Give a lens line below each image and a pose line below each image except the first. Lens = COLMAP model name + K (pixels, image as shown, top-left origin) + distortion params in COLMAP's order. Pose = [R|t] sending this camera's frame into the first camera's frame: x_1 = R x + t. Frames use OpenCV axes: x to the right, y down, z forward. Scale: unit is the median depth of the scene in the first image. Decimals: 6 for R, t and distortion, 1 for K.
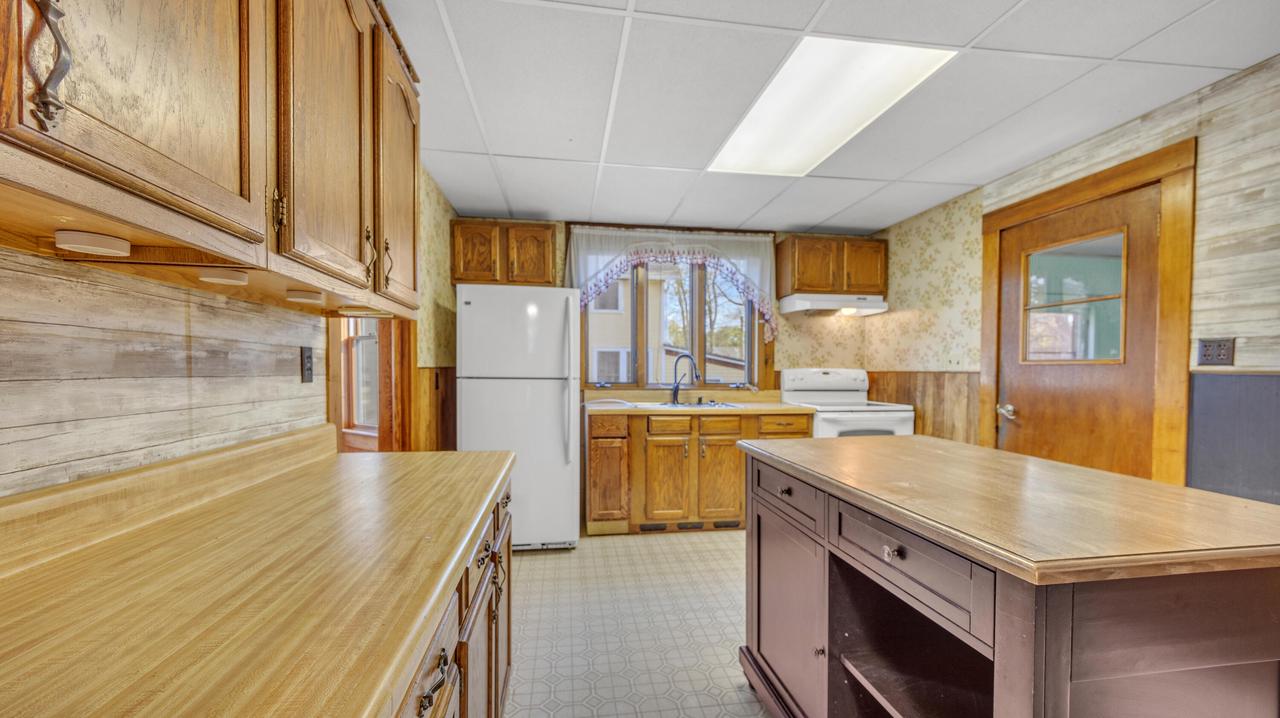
lens RADIAL K [[493.5, 0, 636.7], [0, 493.5, 376.9], [0, 0, 1]] dist [-0.000587, 0.000018]
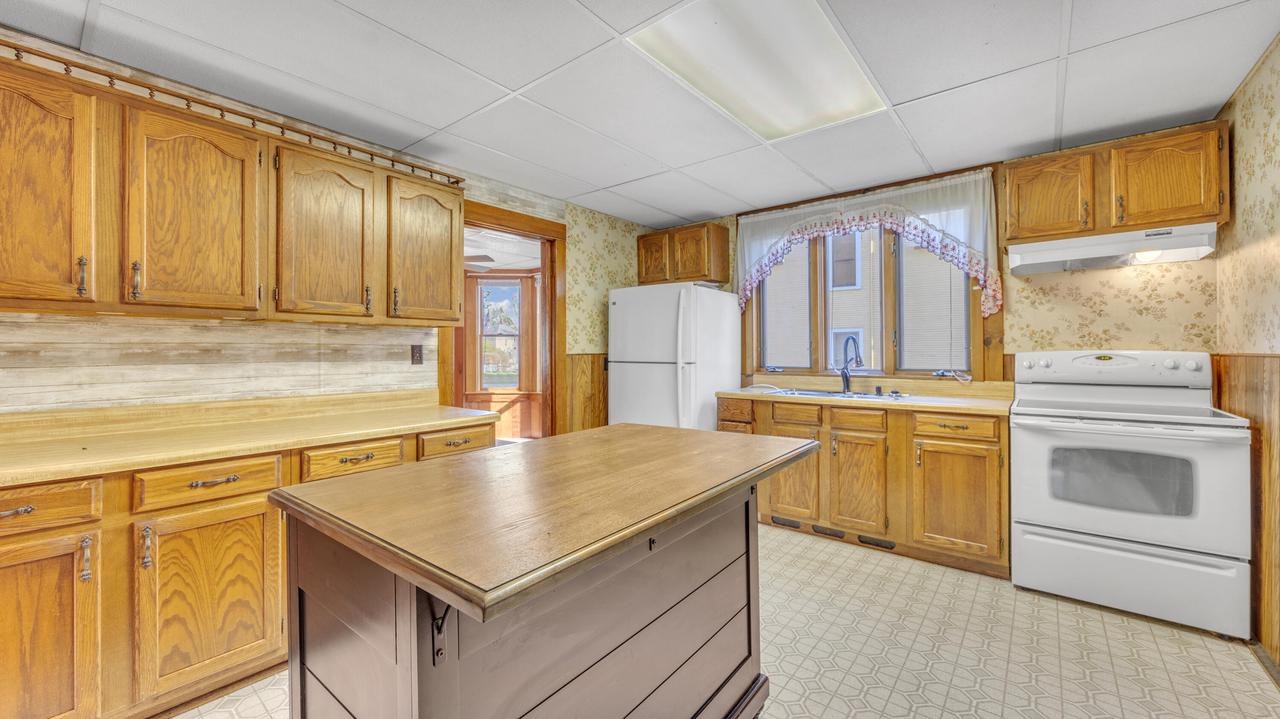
lens RADIAL K [[490.5, 0, 641.3], [0, 490.5, 346.8], [0, 0, 1]] dist [0.000827, 0.000188]
pose [[0.682849, -0.015953, -0.730385, 0.511359], [-0.003105, 0.999689, -0.024738, -0.004668], [0.730553, 0.019160, 0.682588, 0.148826]]
